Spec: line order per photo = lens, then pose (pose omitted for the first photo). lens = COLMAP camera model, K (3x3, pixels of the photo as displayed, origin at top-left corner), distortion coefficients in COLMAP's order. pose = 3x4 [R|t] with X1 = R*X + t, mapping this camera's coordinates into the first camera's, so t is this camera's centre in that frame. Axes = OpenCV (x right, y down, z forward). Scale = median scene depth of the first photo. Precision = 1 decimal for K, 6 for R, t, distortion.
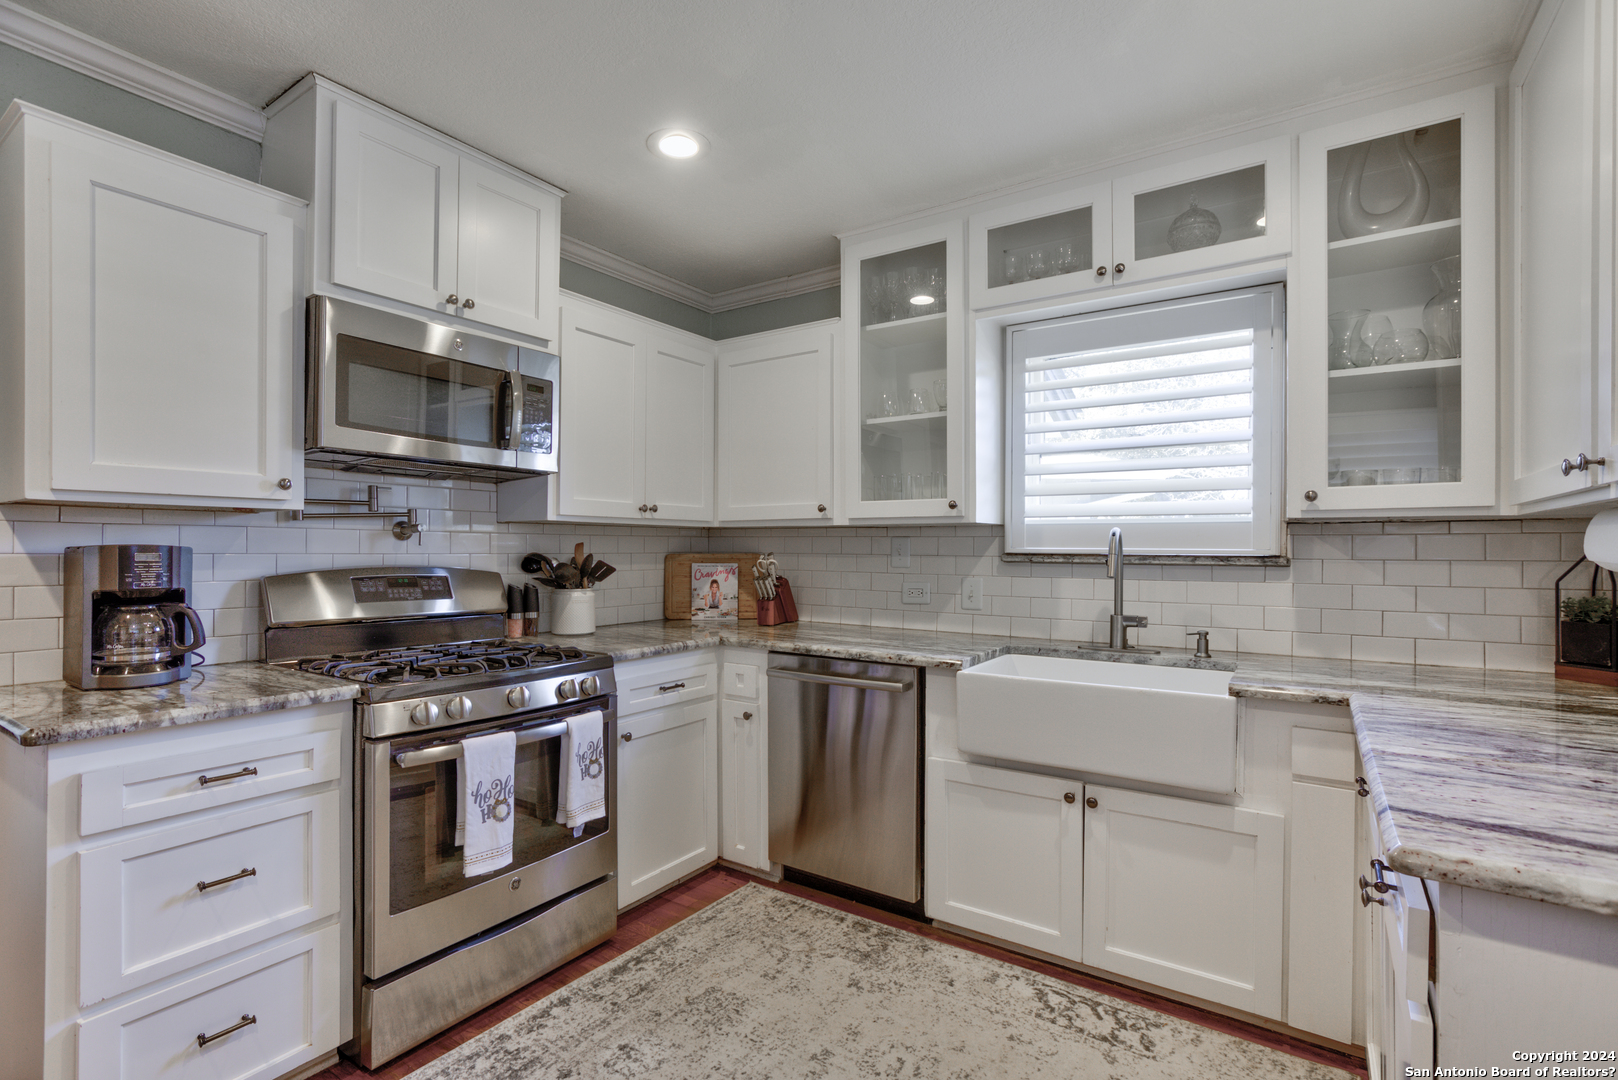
lens RADIAL K [[749.5, 0, 809.9], [0, 749.5, 547.5], [0, 0, 1]] dist [-0.033788, 0.020270]
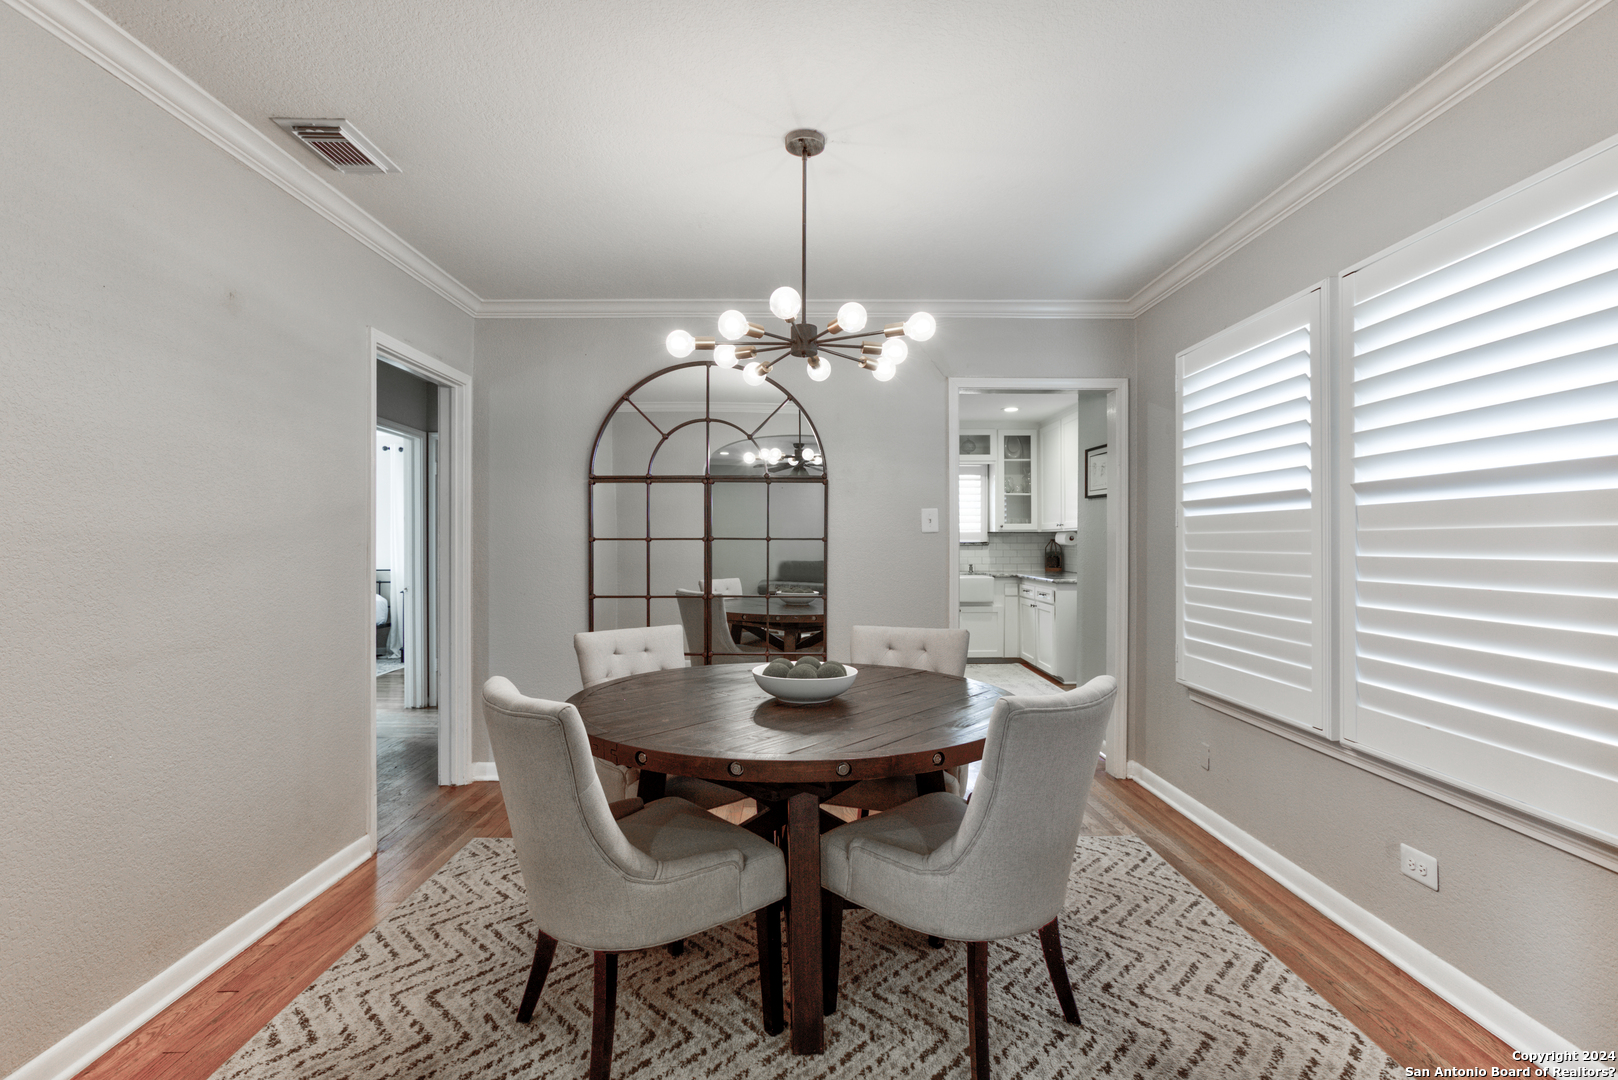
lens RADIAL K [[761.4, 0, 783.3], [0, 761.4, 540.4], [0, 0, 1]] dist [-0.033487, 0.042328]
pose [[0.838519, -0.006502, 0.544833, -2.088857], [0.004934, 0.999978, 0.004340, -0.016699], [-0.544849, -0.000951, 0.838533, -1.451785]]
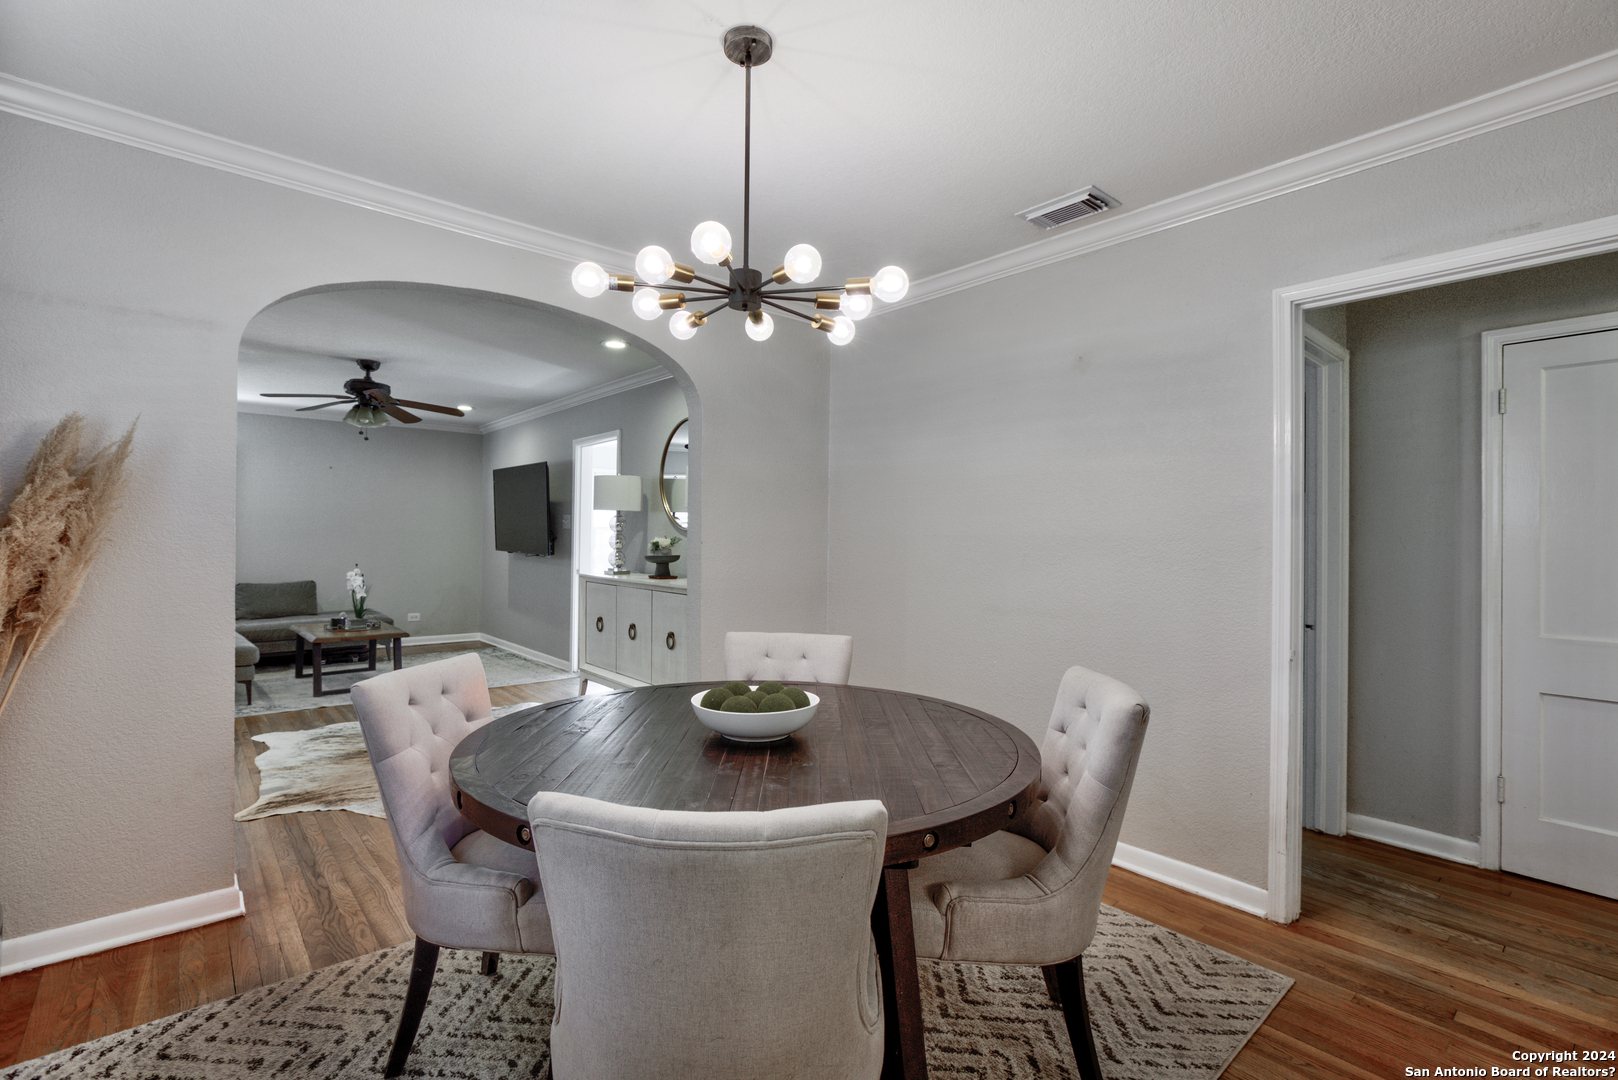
lens RADIAL K [[750.2, 0, 811.6], [0, 750.2, 541.2], [0, 0, 1]] dist [-0.033879, 0.012560]
pose [[-0.256526, -0.006015, -0.966519, -0.759584], [-0.014918, 0.999886, -0.002263, -0.008720], [0.966422, 0.013838, -0.256586, -0.339533]]
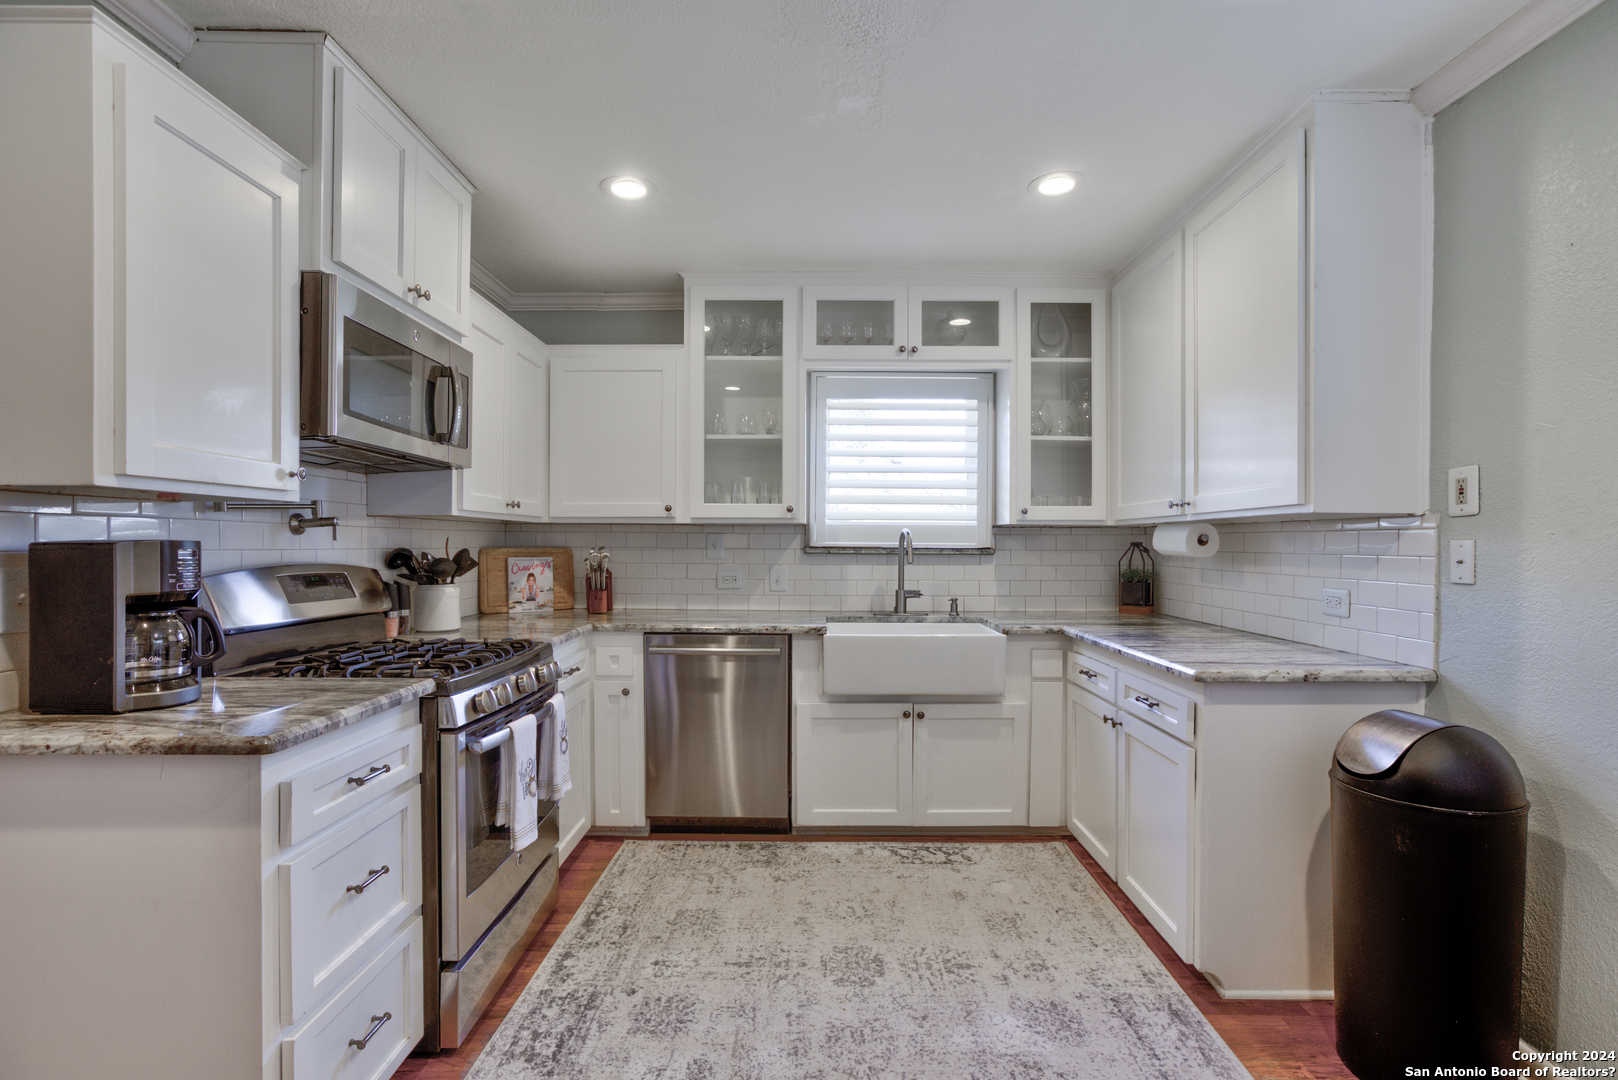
lens RADIAL K [[749.5, 0, 809.9], [0, 749.5, 547.5], [0, 0, 1]] dist [-0.033788, 0.020270]
pose [[0.829737, -0.003793, 0.558141, -0.562049], [-0.001477, 0.999958, 0.008992, -0.003245], [-0.558152, -0.008285, 0.829697, -0.096982]]
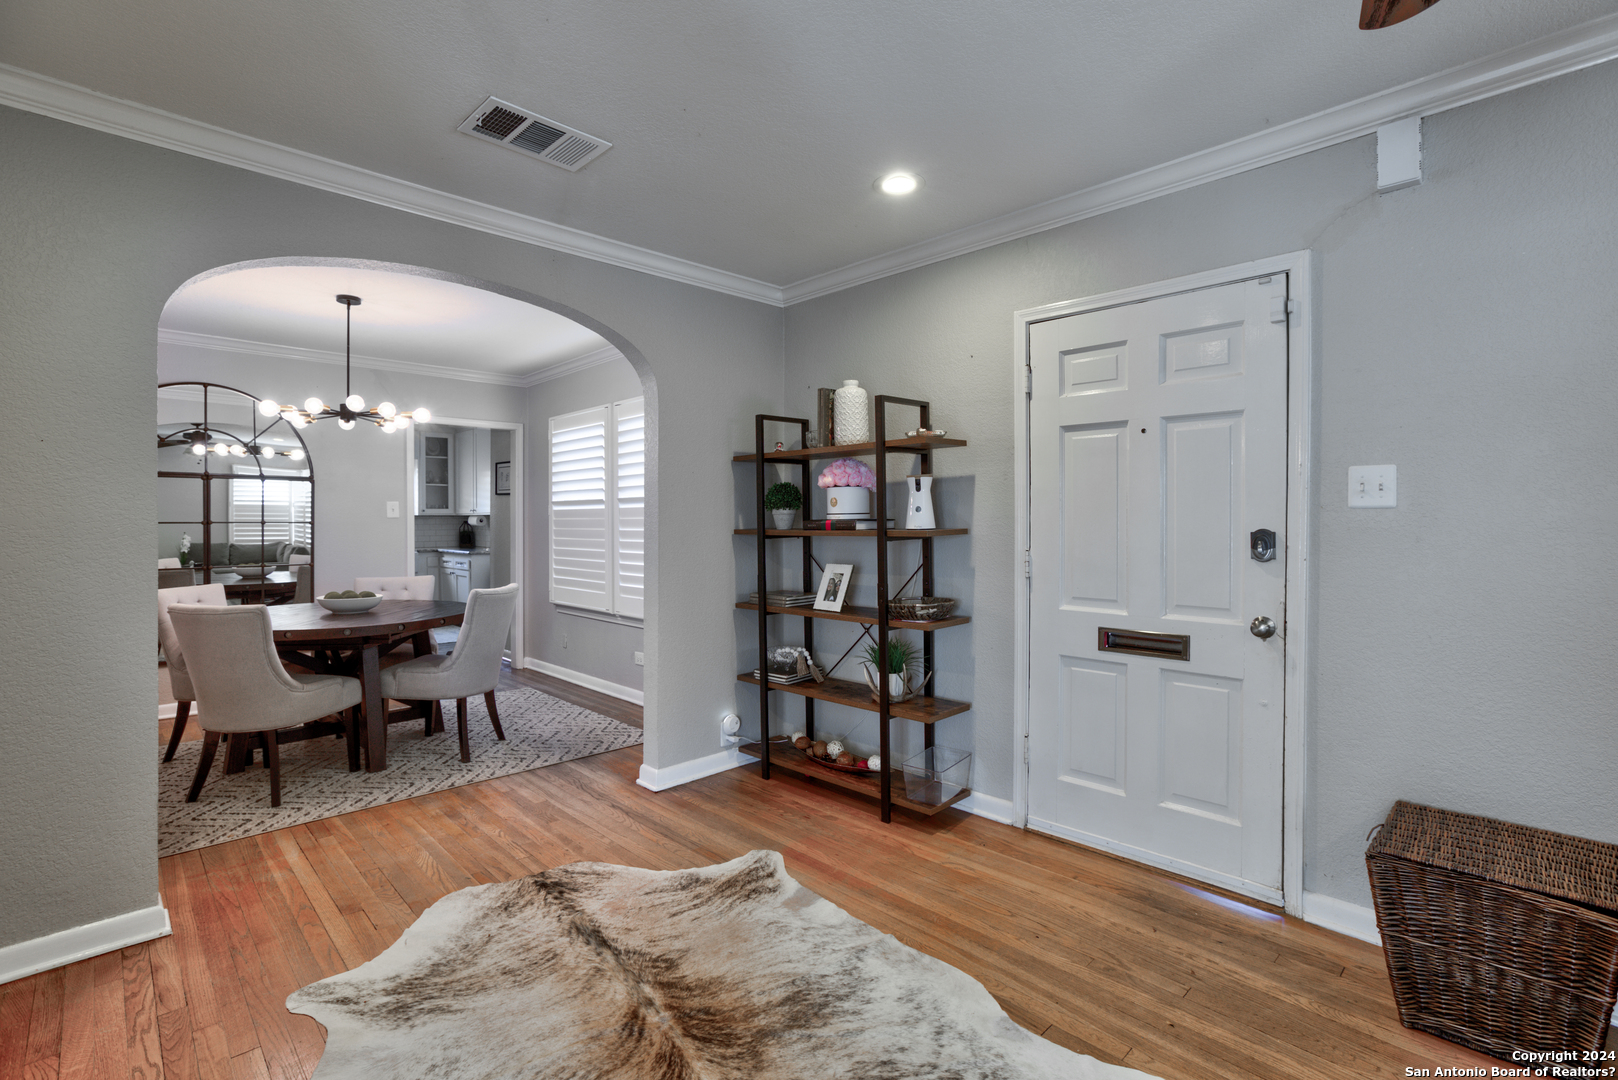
lens RADIAL K [[752.5, 0, 802.7], [0, 752.5, 526.2], [0, 0, 1]] dist [-0.046237, 0.021131]
pose [[0.207178, -0.014114, 0.978201, -3.004129], [0.001674, 0.999900, 0.014072, -0.029899], [-0.978302, -0.001278, 0.207181, -2.031505]]
